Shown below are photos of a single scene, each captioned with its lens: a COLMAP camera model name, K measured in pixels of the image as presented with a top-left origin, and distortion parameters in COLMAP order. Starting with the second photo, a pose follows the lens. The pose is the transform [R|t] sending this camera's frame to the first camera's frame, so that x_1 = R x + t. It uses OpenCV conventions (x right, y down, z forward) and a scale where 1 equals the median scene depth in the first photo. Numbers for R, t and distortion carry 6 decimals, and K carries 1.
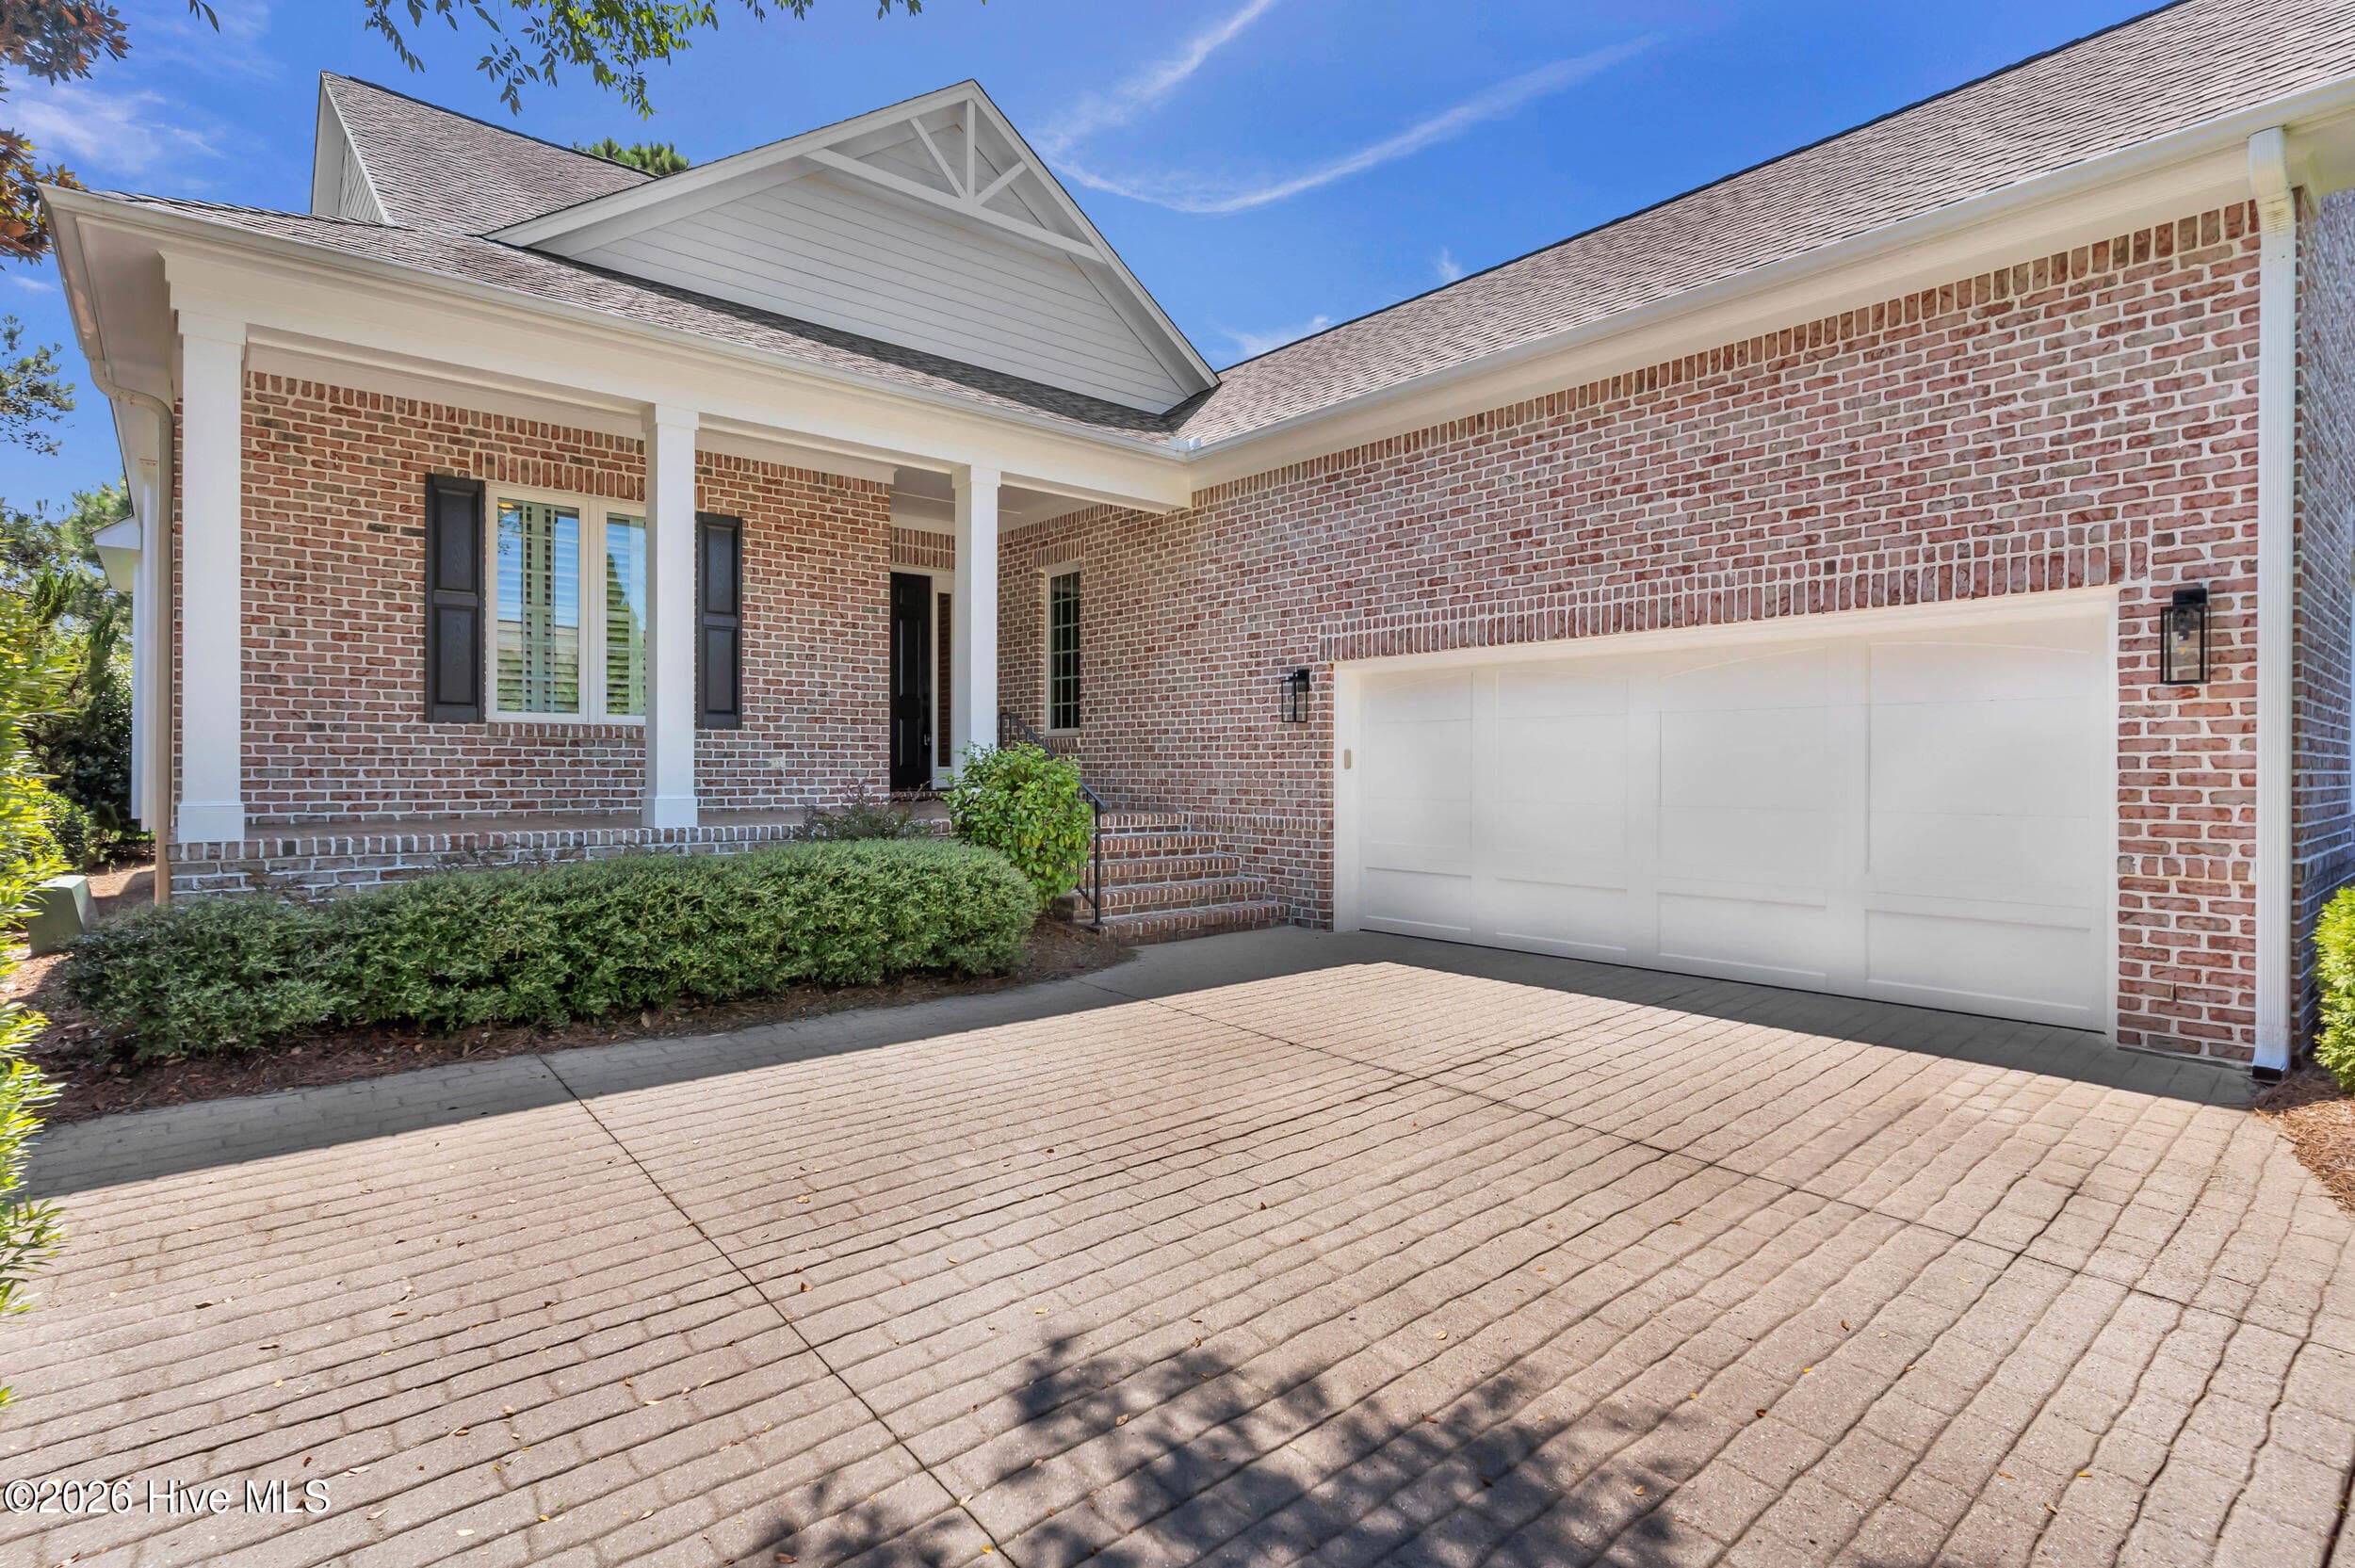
lens RADIAL K [[1126.7, 0, 1190.0], [0, 1126.7, 770.9], [0, 0, 1]] dist [0.001332, 0.001825]
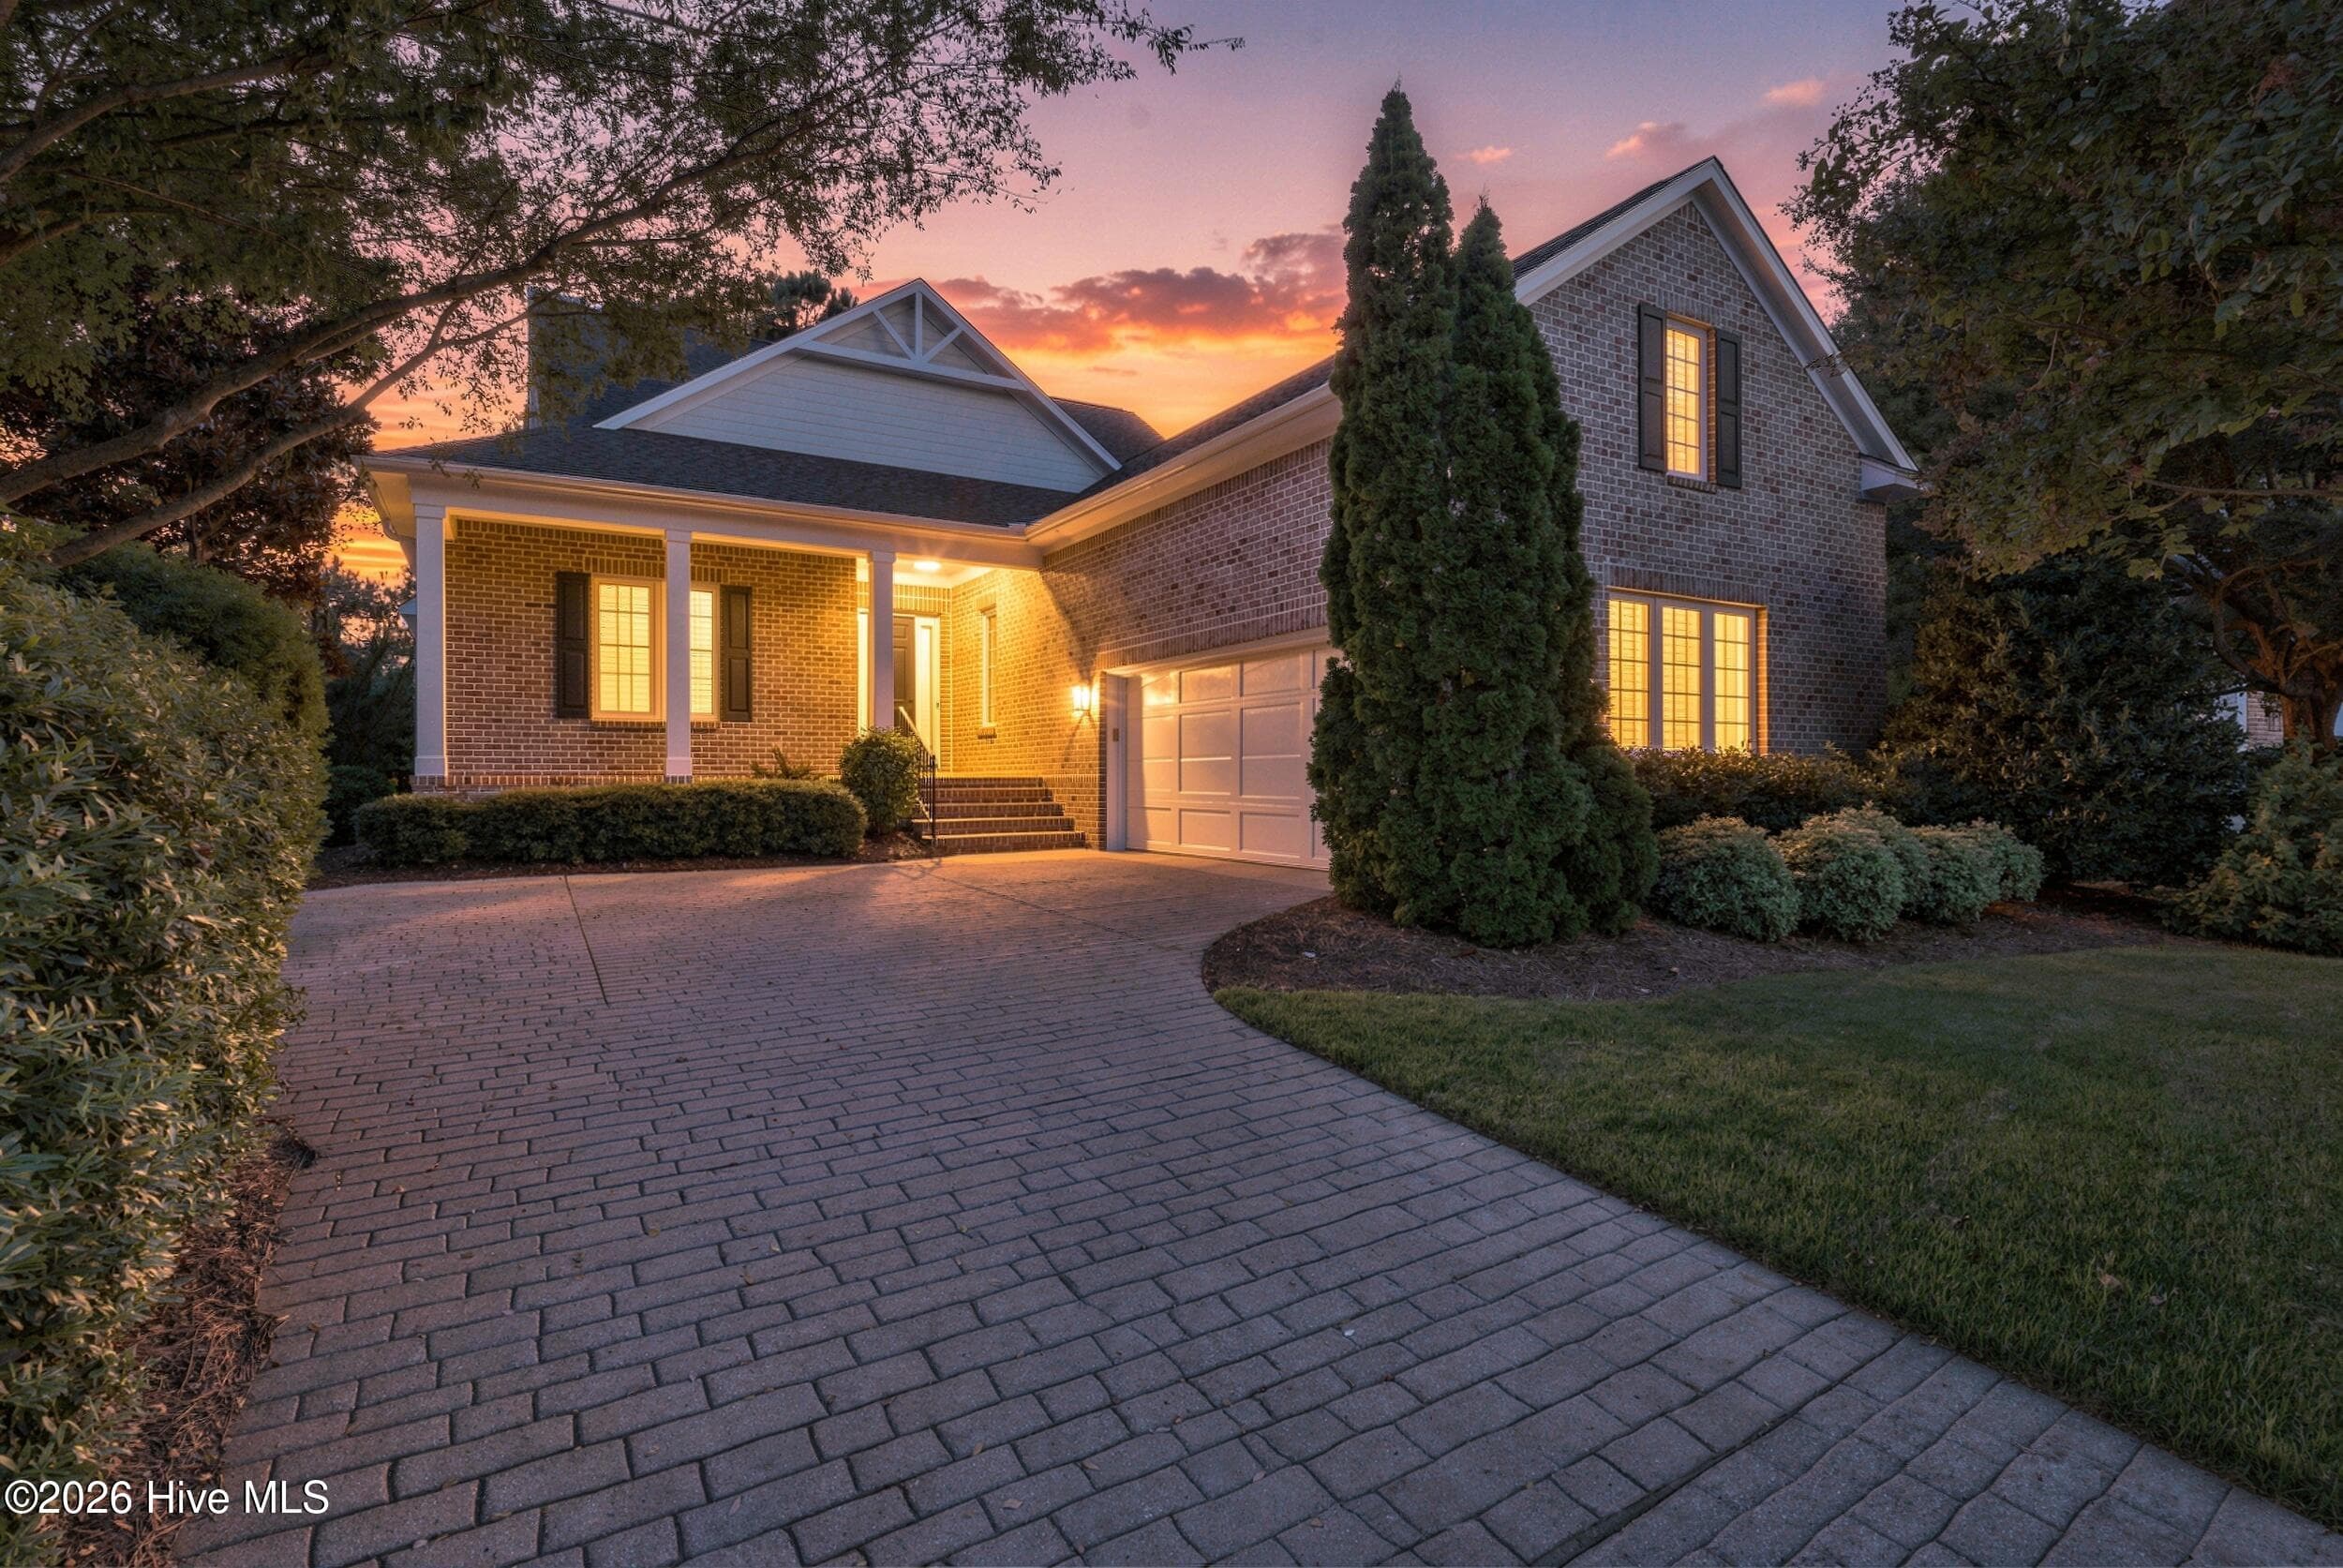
lens RADIAL K [[1067.0, 0, 1174.4], [0, 1067.0, 781.2], [0, 0, 1]] dist [0.001933, 0.000088]
pose [[0.987000, -0.005812, -0.160617, 0.581482], [0.005824, 0.999983, -0.000397, 0.067461], [0.160617, -0.000544, 0.987017, -0.510703]]
